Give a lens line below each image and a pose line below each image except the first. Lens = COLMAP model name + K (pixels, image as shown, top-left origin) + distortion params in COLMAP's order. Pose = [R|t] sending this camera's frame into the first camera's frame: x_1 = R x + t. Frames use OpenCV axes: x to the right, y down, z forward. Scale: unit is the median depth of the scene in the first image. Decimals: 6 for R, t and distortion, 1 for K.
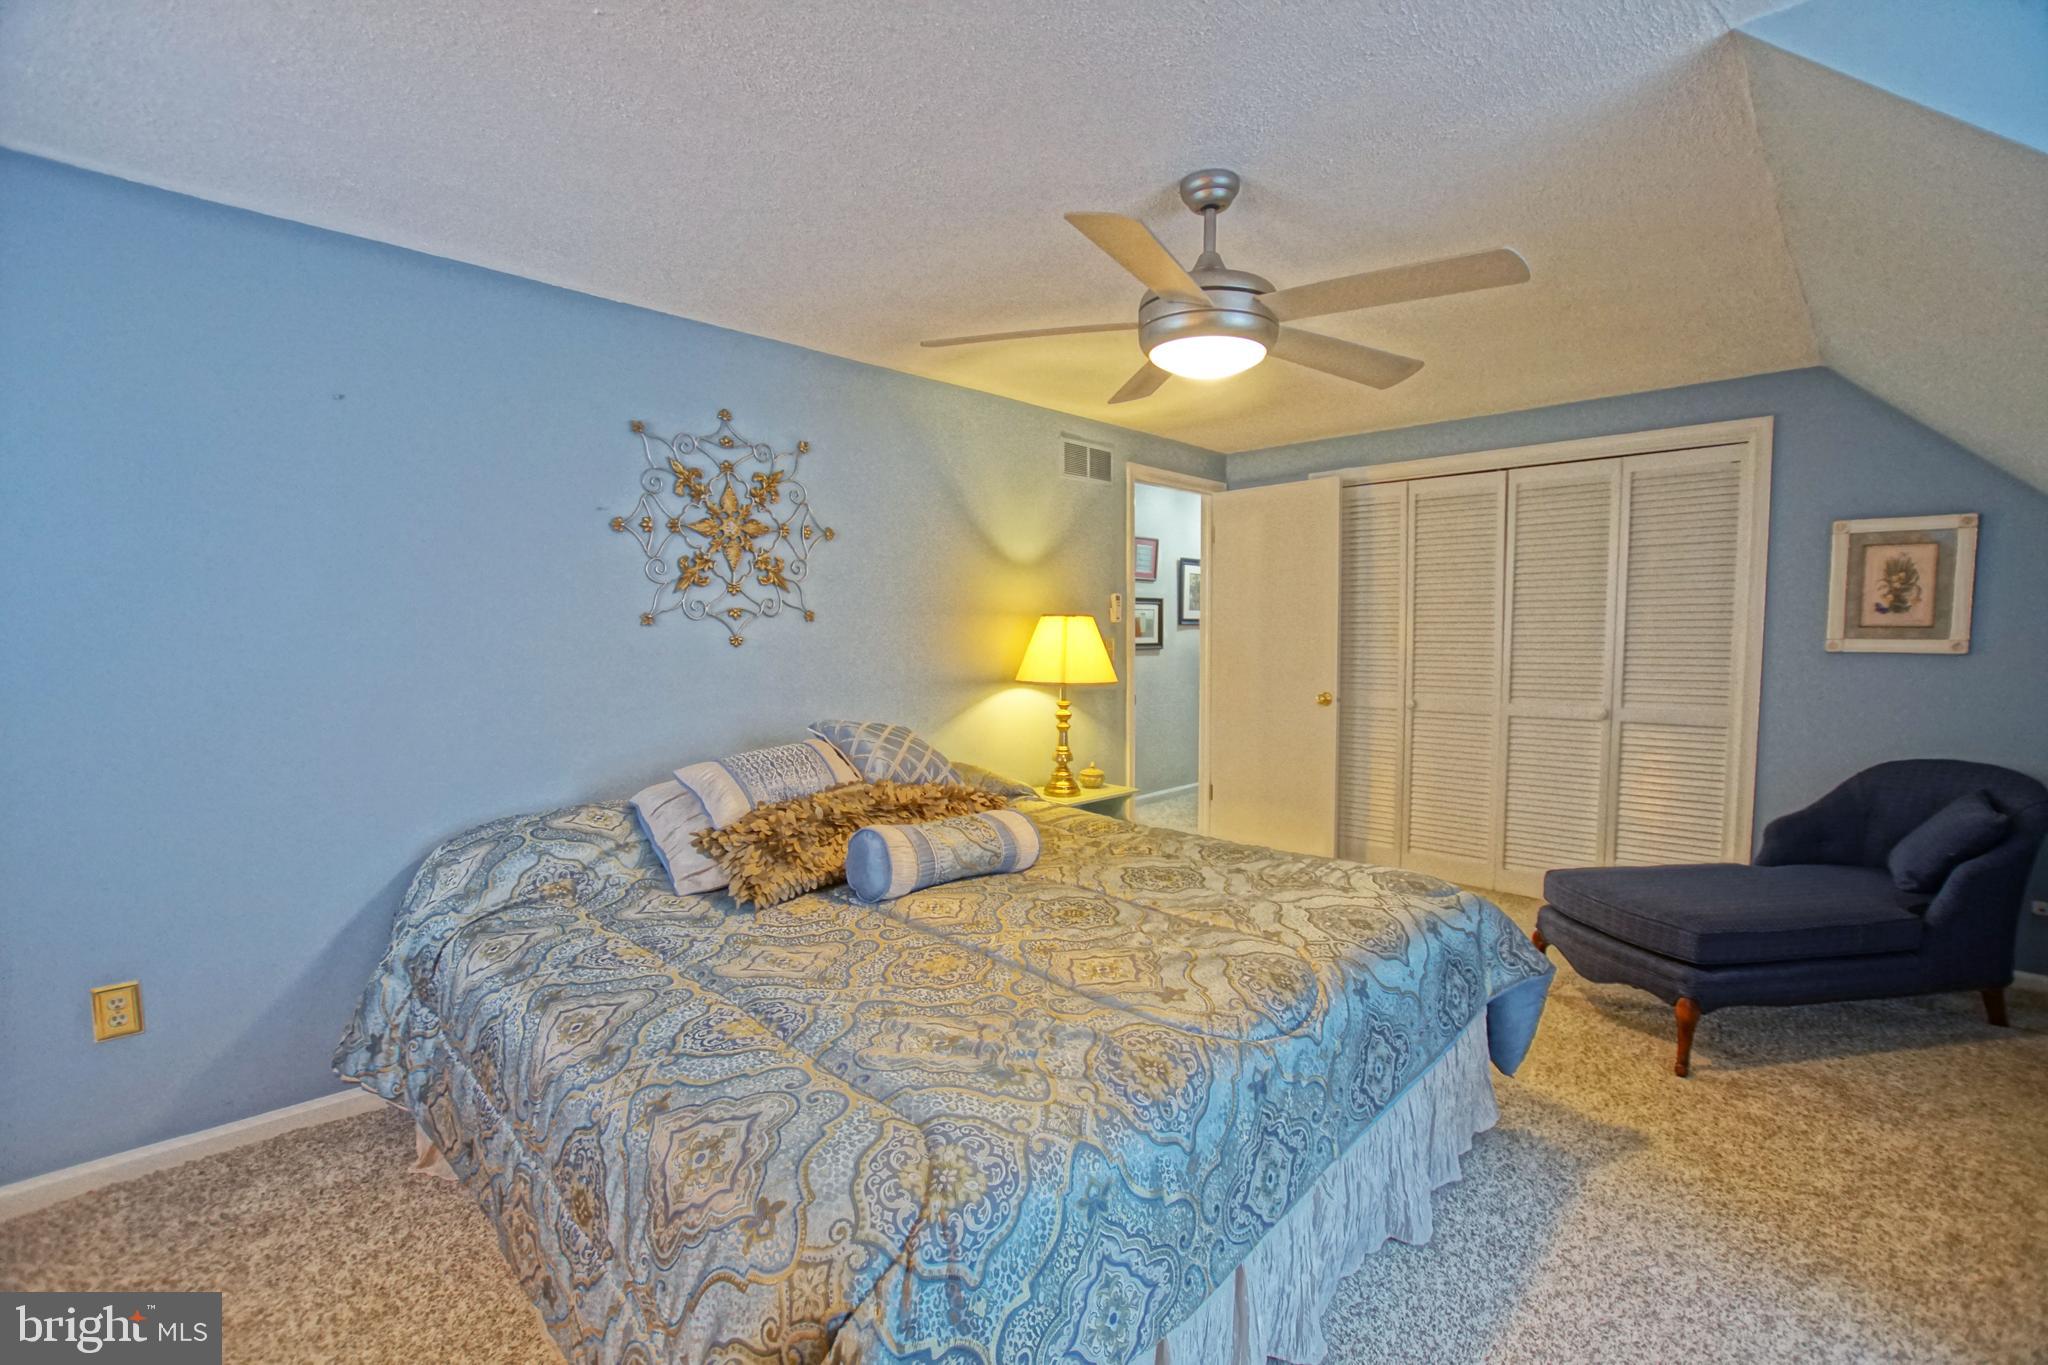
lens RADIAL K [[895.9, 0, 1022.3], [0, 895.9, 695.6], [0, 0, 1]] dist [-0.019868, -0.000149]
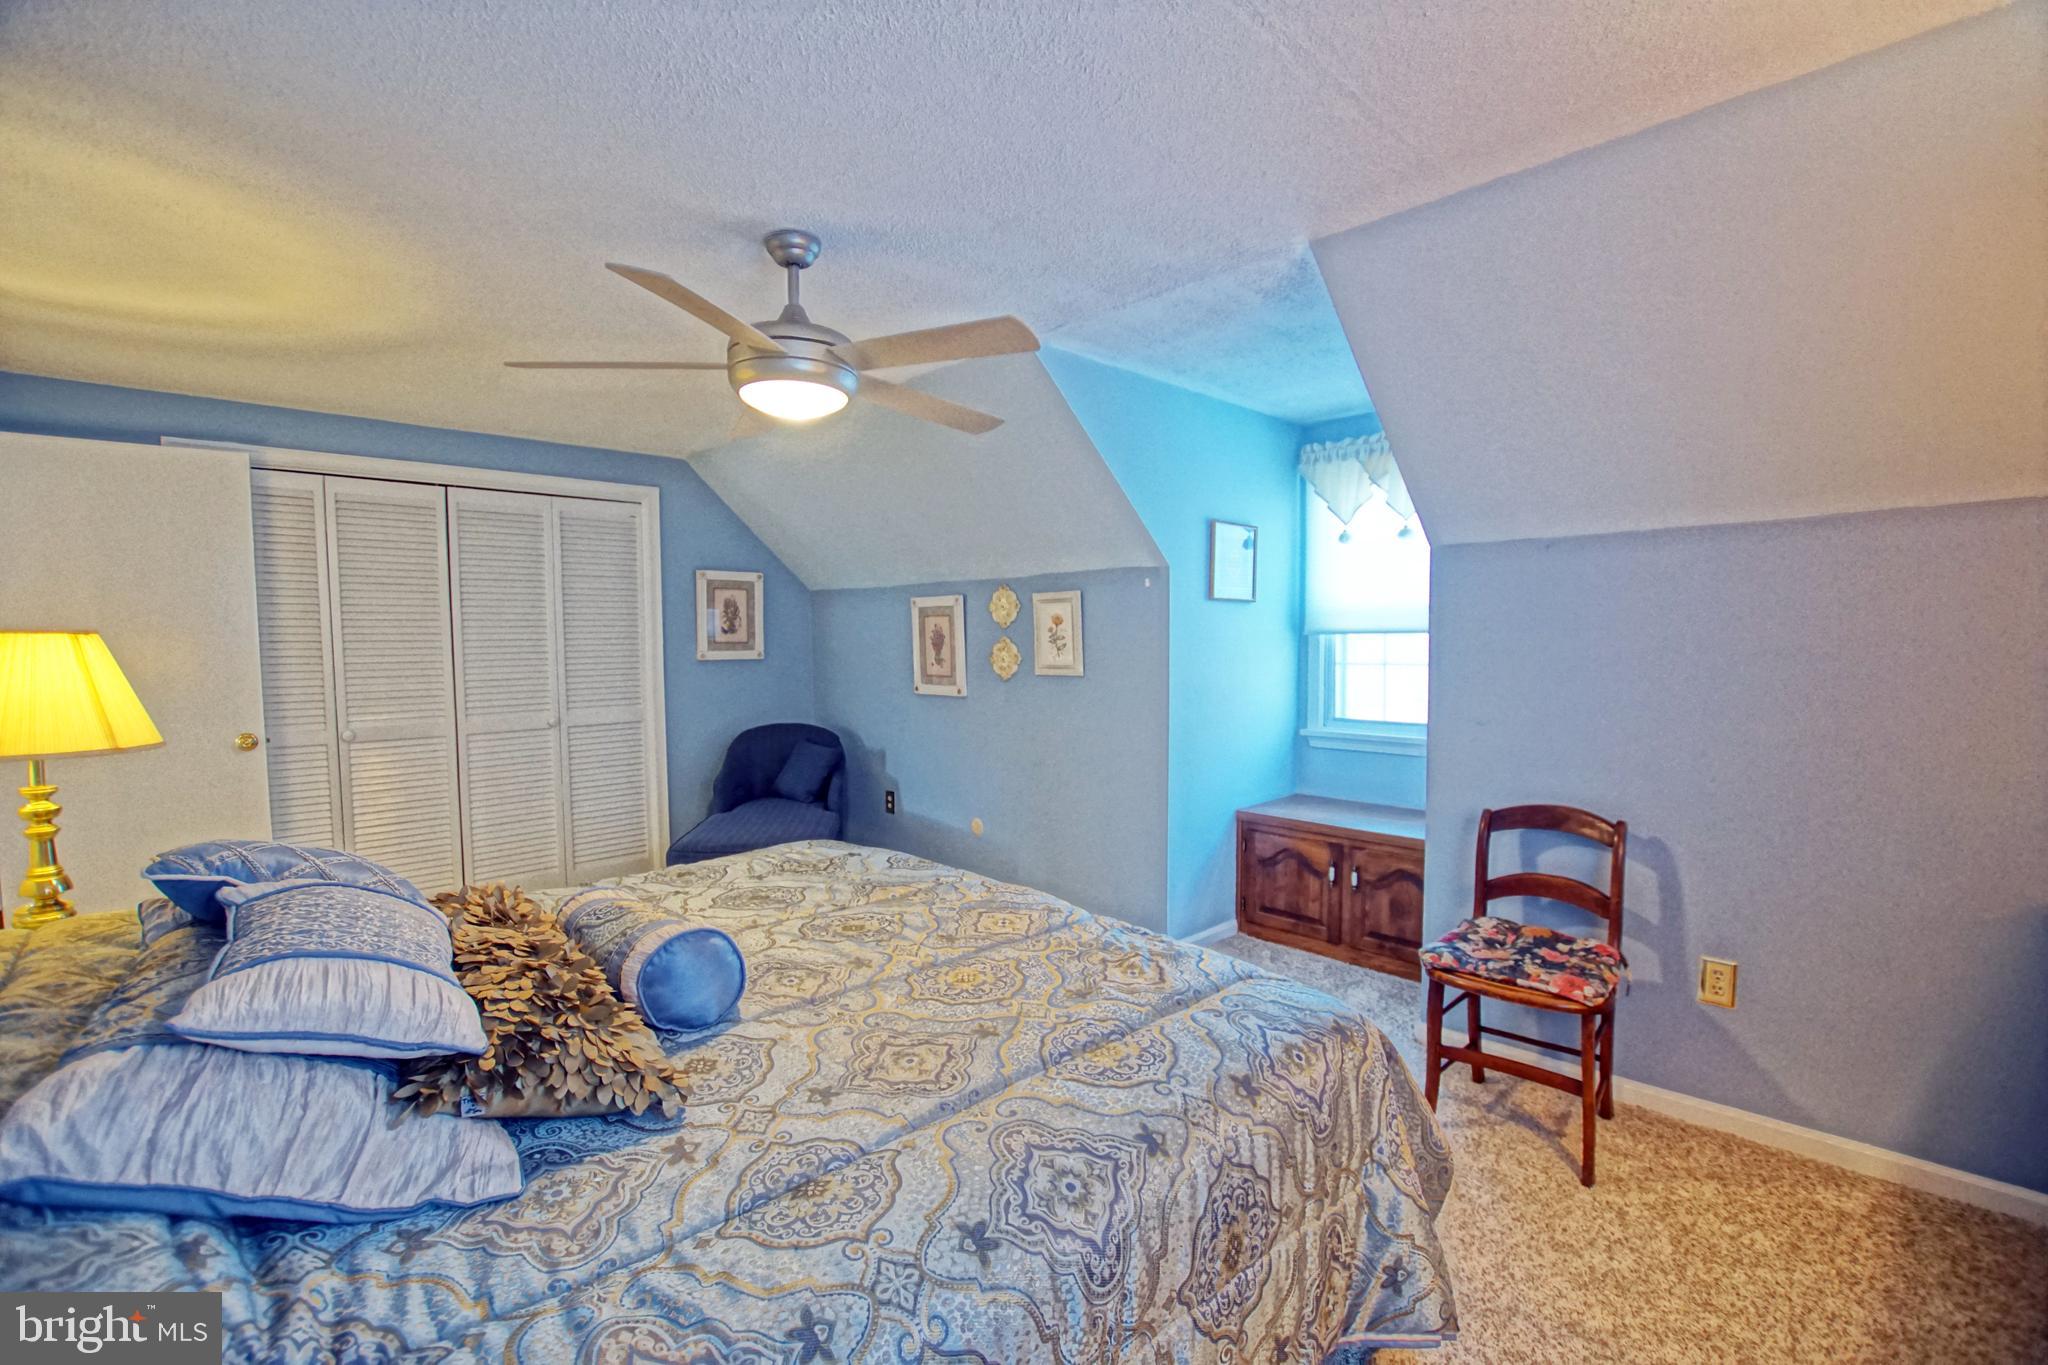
lens RADIAL K [[895.9, 0, 1022.3], [0, 895.9, 695.6], [0, 0, 1]] dist [-0.019868, -0.000149]
pose [[0.051150, -0.064036, 0.996636, -0.533954], [0.080863, 0.994931, 0.059776, -0.039006], [-0.995412, 0.077533, 0.056069, 0.414432]]
